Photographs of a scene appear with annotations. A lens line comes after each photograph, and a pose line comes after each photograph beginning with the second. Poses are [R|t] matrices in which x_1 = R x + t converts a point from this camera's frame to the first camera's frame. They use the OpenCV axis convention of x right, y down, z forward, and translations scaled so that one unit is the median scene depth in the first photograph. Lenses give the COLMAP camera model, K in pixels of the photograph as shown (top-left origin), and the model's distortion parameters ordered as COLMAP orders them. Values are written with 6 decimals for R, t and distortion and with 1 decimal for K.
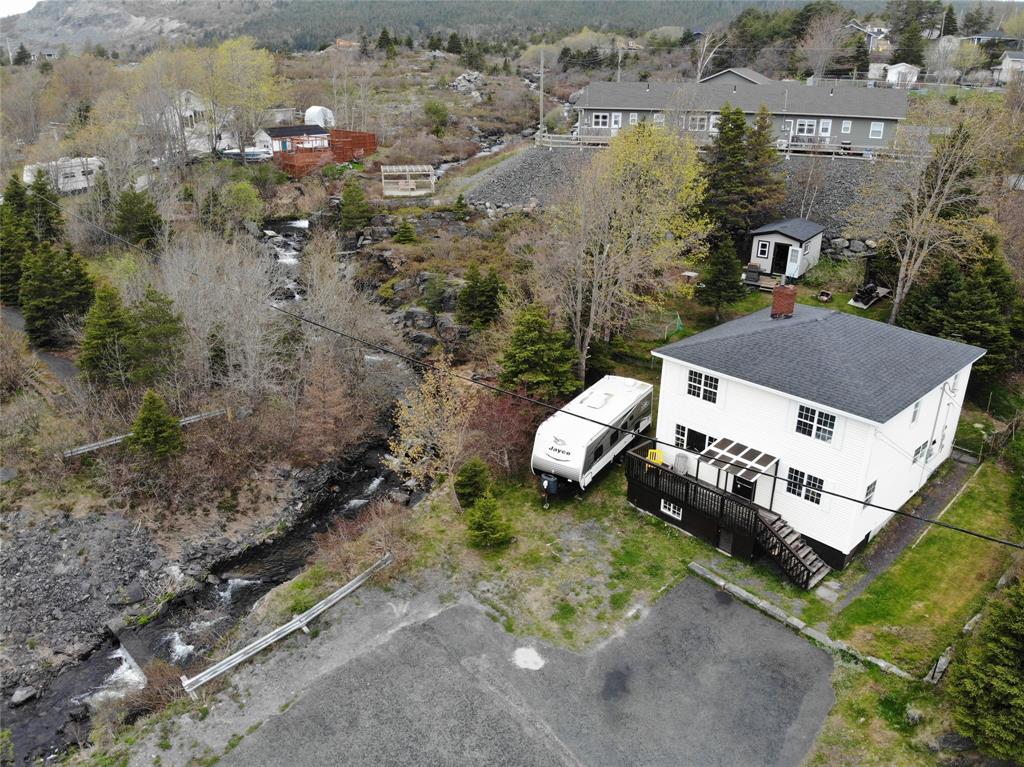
lens RADIAL K [[727.2, 0, 515.0], [0, 727.2, 404.7], [0, 0, 1]] dist [0.124855, -0.289554]
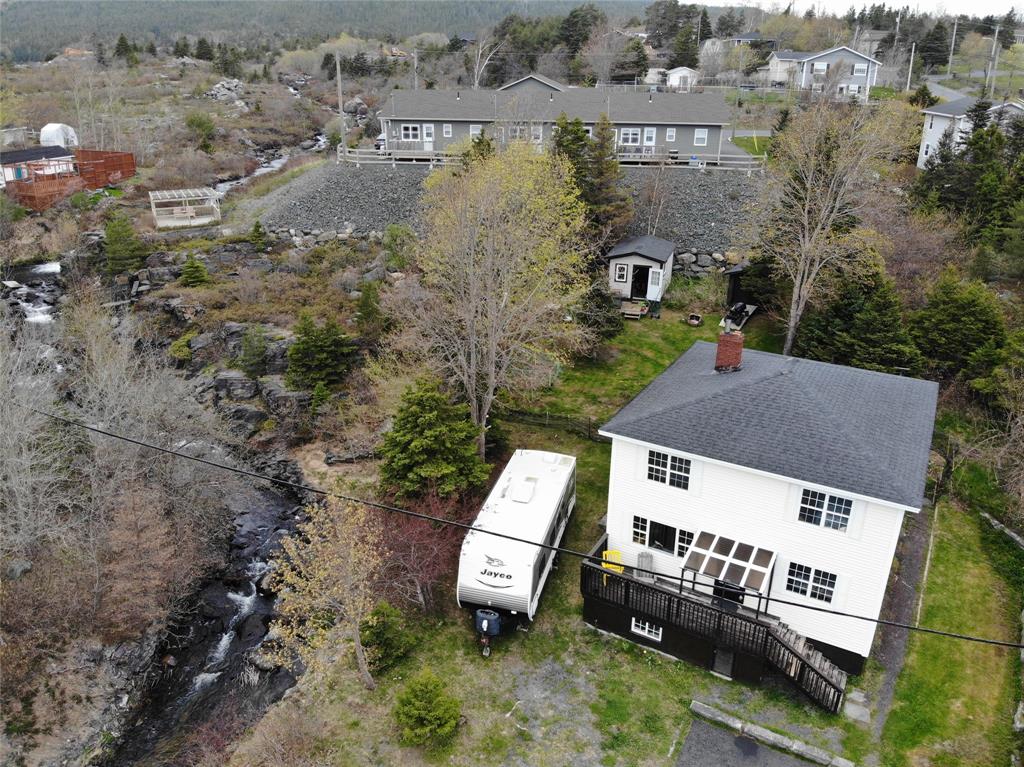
lens RADIAL K [[744.9, 0, 498.4], [0, 744.9, 388.0], [0, 0, 1]] dist [0.009665, -0.098614]
pose [[0.957938, -0.106138, 0.266626, -0.077397], [0.114057, 0.993371, -0.014348, -0.075143], [-0.263336, 0.044155, 0.963693, 0.163999]]
